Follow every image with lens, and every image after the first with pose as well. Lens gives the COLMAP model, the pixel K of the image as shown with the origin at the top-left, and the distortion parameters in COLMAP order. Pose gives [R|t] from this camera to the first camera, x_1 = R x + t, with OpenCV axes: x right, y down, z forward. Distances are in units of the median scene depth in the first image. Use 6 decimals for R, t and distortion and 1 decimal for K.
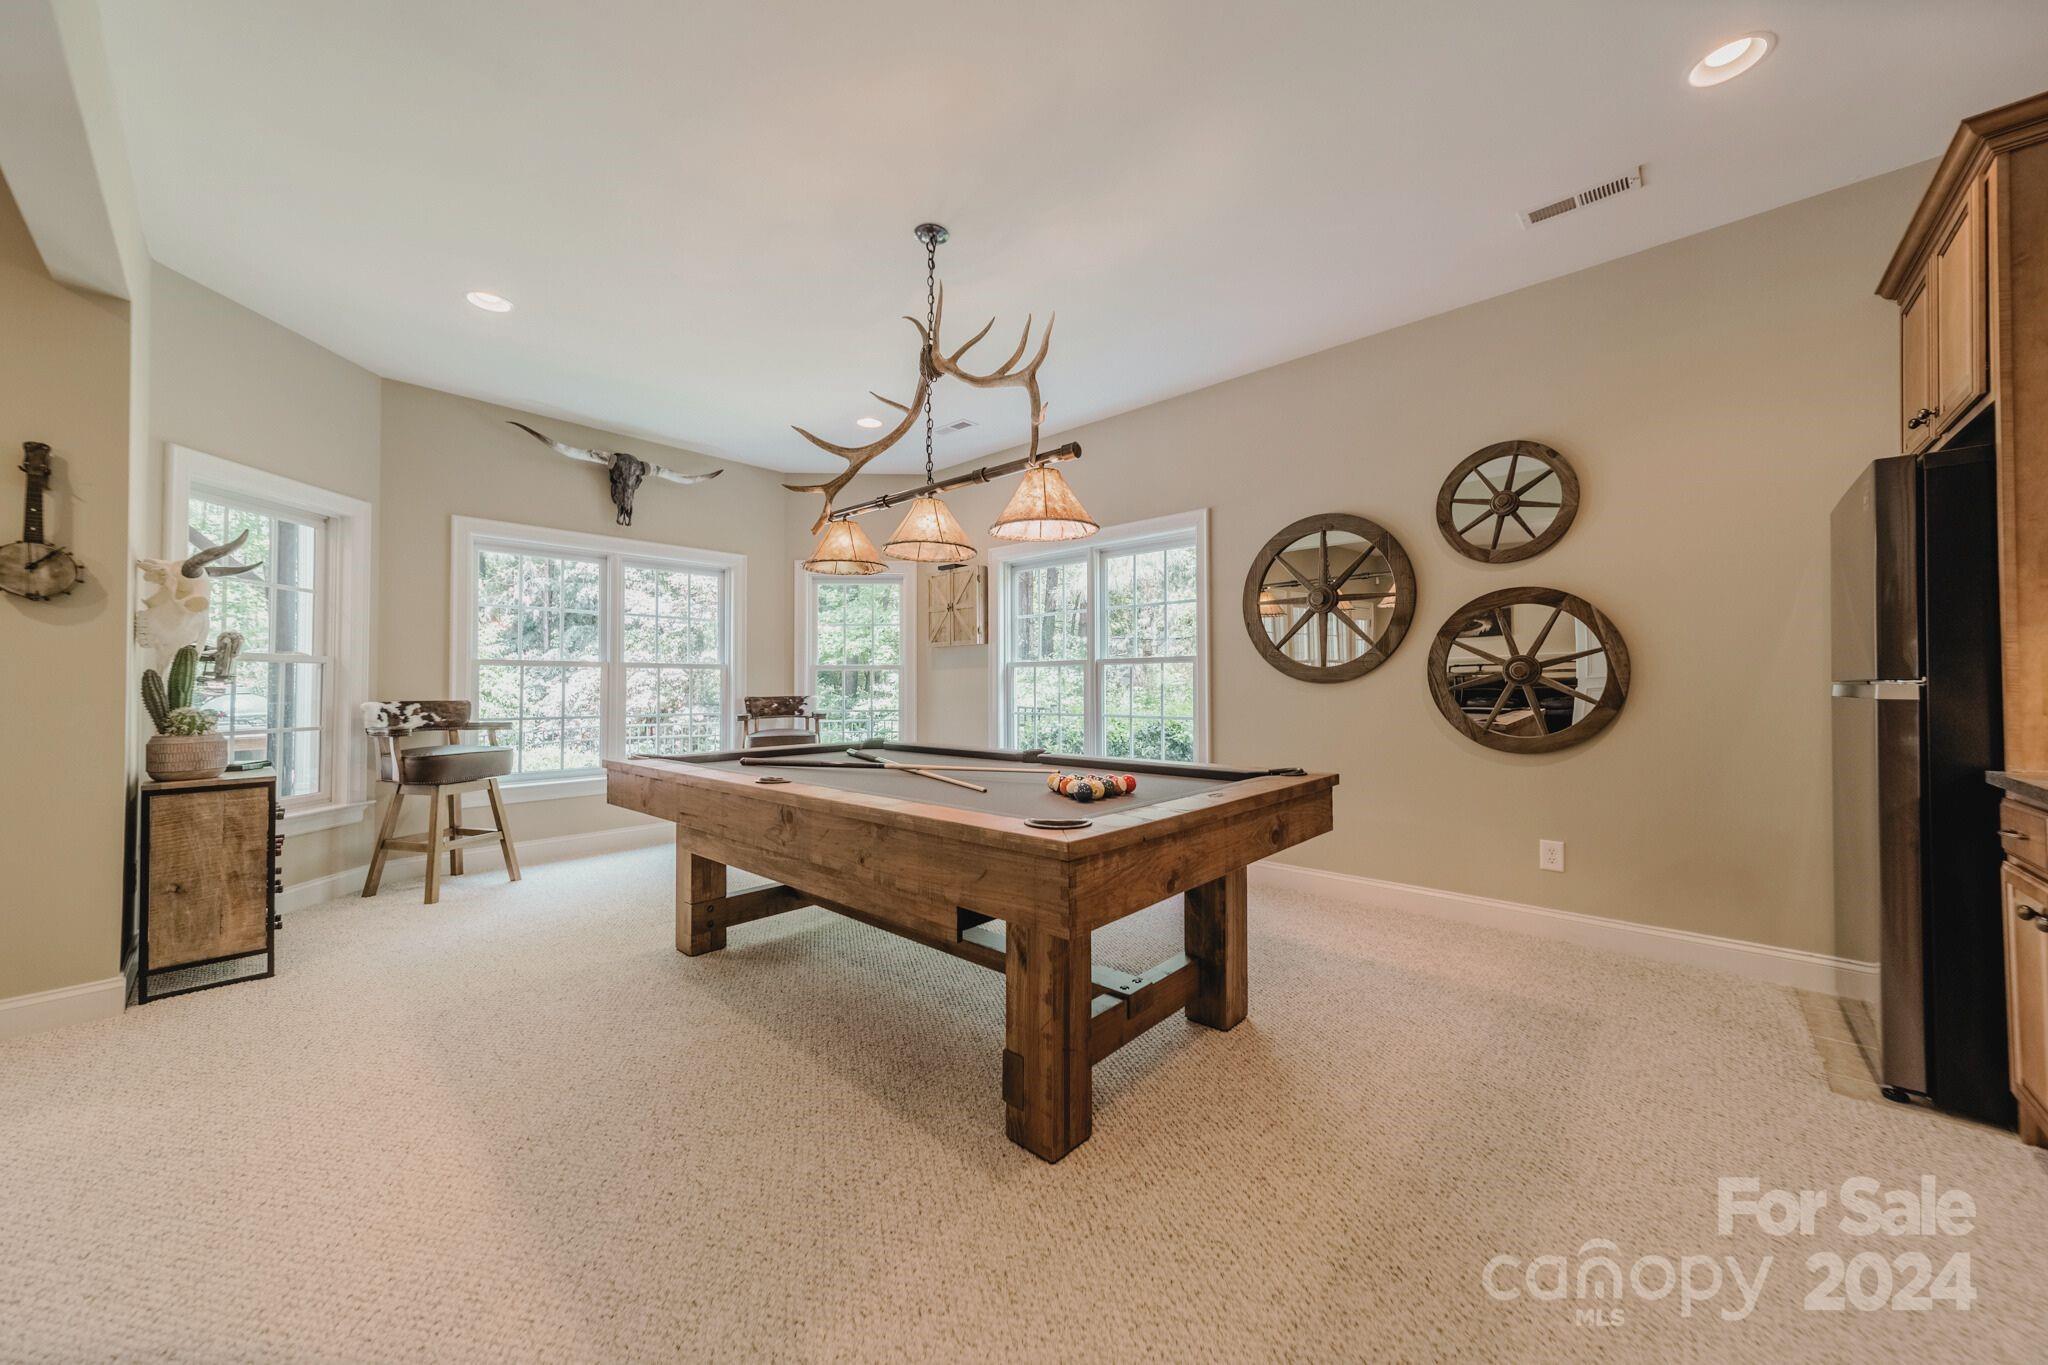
lens RADIAL K [[731.4, 0, 1024.0], [0, 731.4, 682.5], [0, 0, 1]] dist [-0.000115, 0.000092]
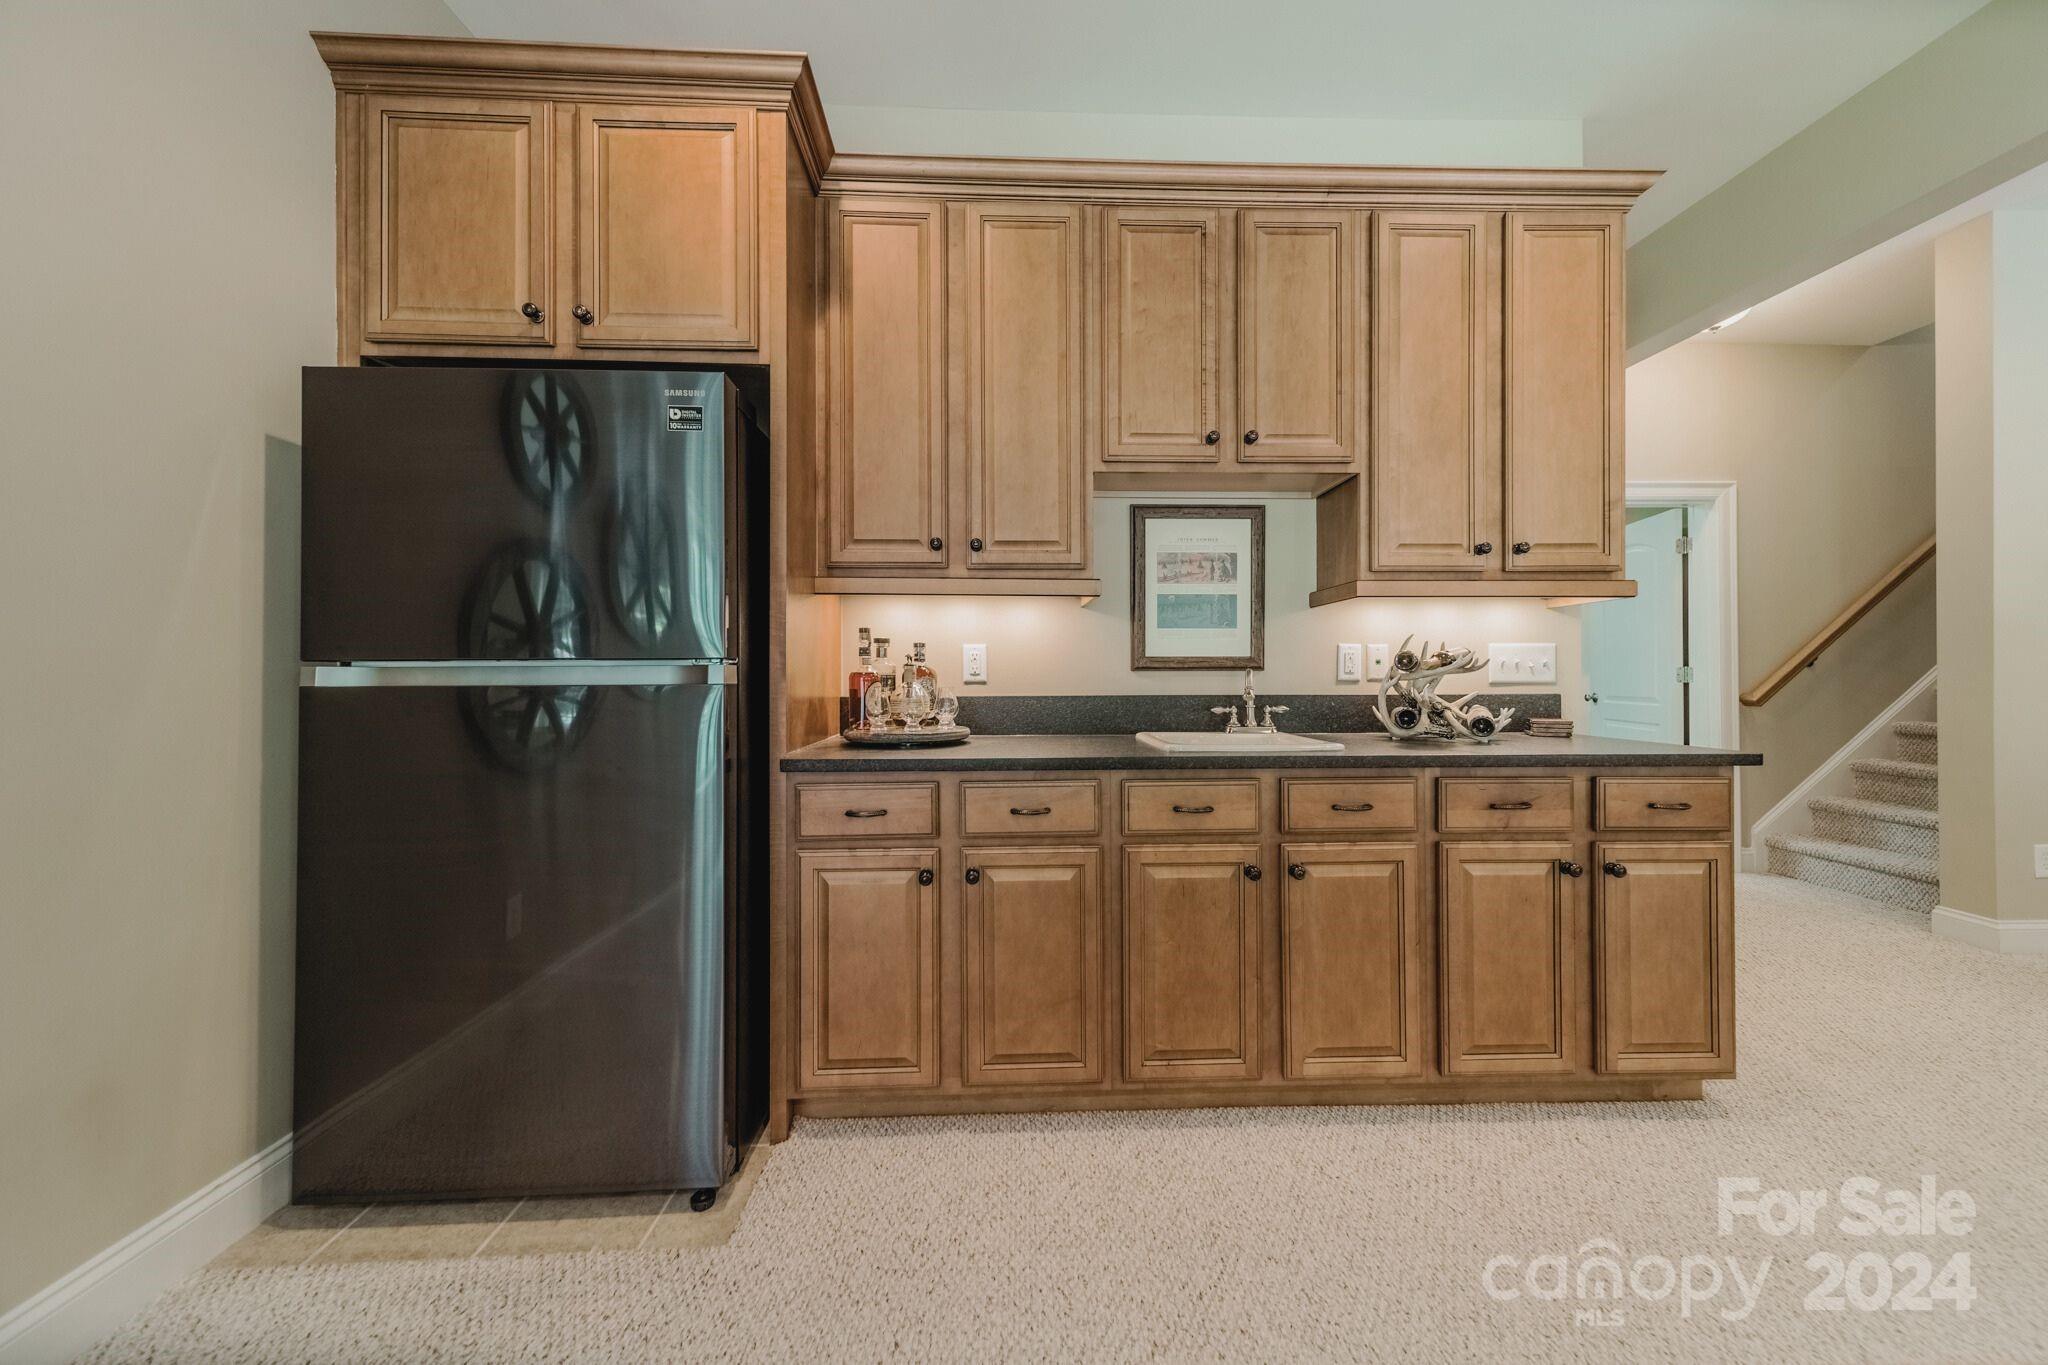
lens RADIAL K [[731.4, 0, 1024.0], [0, 731.4, 682.5], [0, 0, 1]] dist [-0.000115, 0.000092]
pose [[-0.703399, 0.003218, 0.710788, 0.373716], [-0.005560, 0.999934, -0.010029, 0.022521], [-0.710774, -0.011006, -0.703335, 1.213305]]
